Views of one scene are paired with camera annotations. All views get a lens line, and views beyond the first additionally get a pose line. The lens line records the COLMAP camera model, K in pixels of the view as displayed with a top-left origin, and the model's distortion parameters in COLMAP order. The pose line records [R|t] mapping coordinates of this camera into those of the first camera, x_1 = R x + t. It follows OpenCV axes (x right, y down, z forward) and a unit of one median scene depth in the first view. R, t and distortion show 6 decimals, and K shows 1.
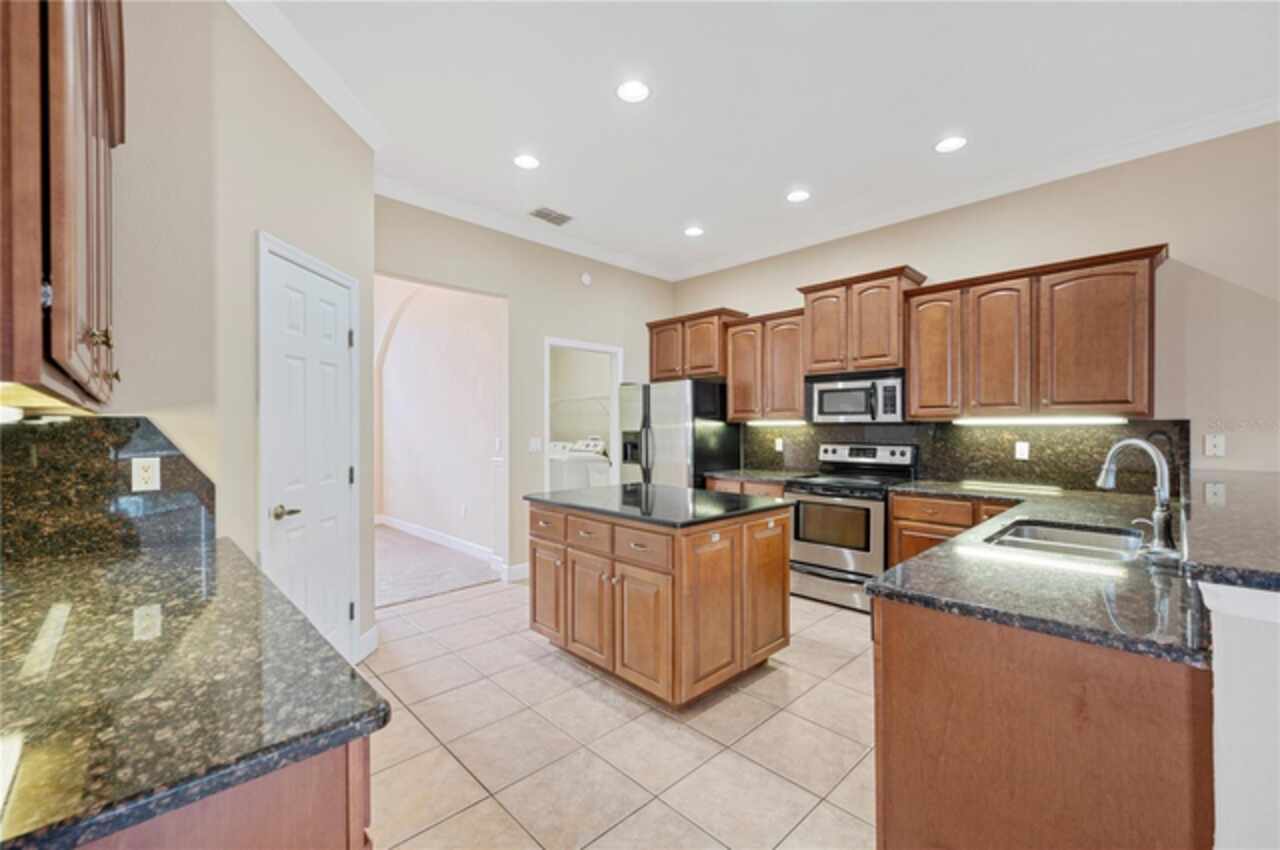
lens RADIAL K [[526.8, 0, 637.3], [0, 526.8, 428.4], [0, 0, 1]] dist [0.000456, -0.000418]
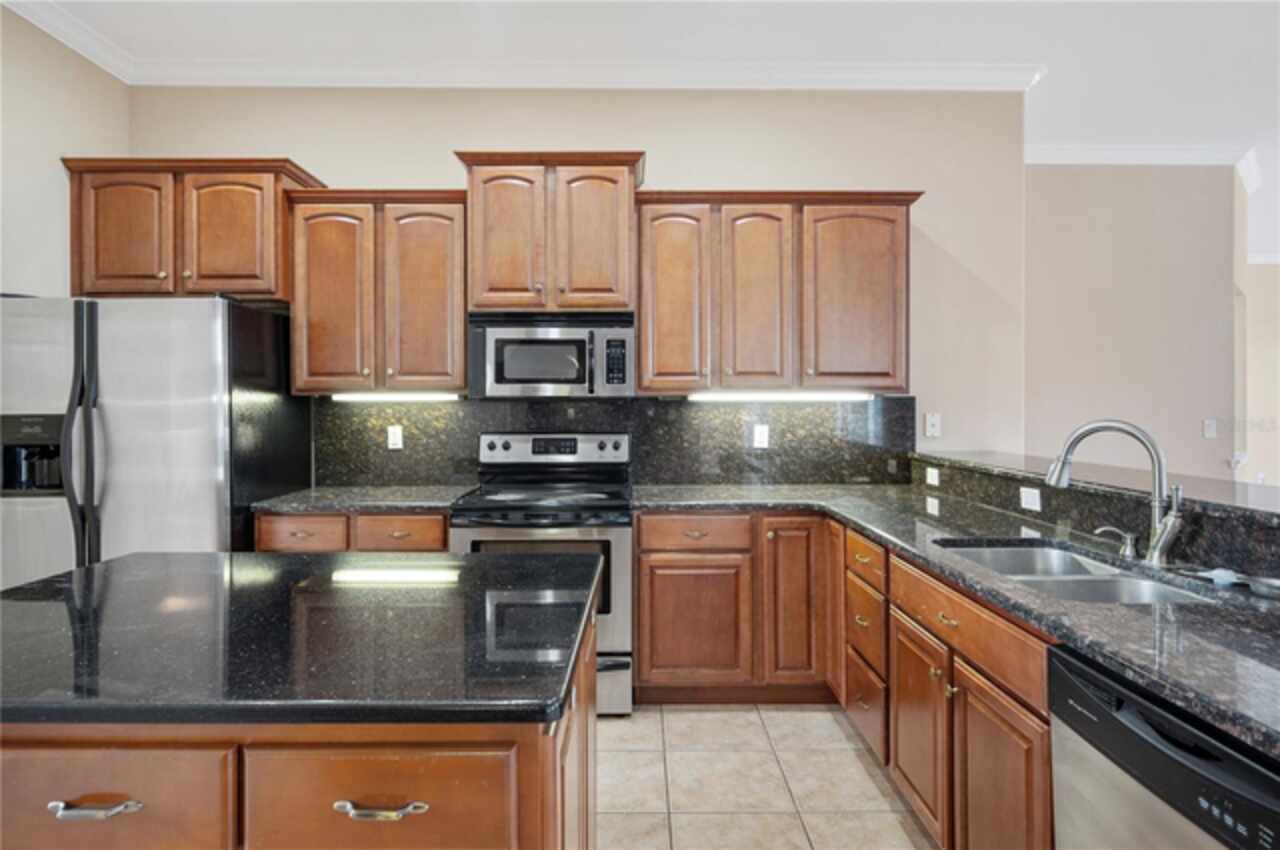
lens RADIAL K [[720.1, 0, 667.1], [0, 720.1, 406.1], [0, 0, 1]] dist [-0.002504, -0.003029]
pose [[0.682652, 0.000957, 0.730743, -0.103017], [0.001484, 0.999995, -0.002696, 0.001537], [-0.730743, 0.002925, 0.682647, 0.364249]]
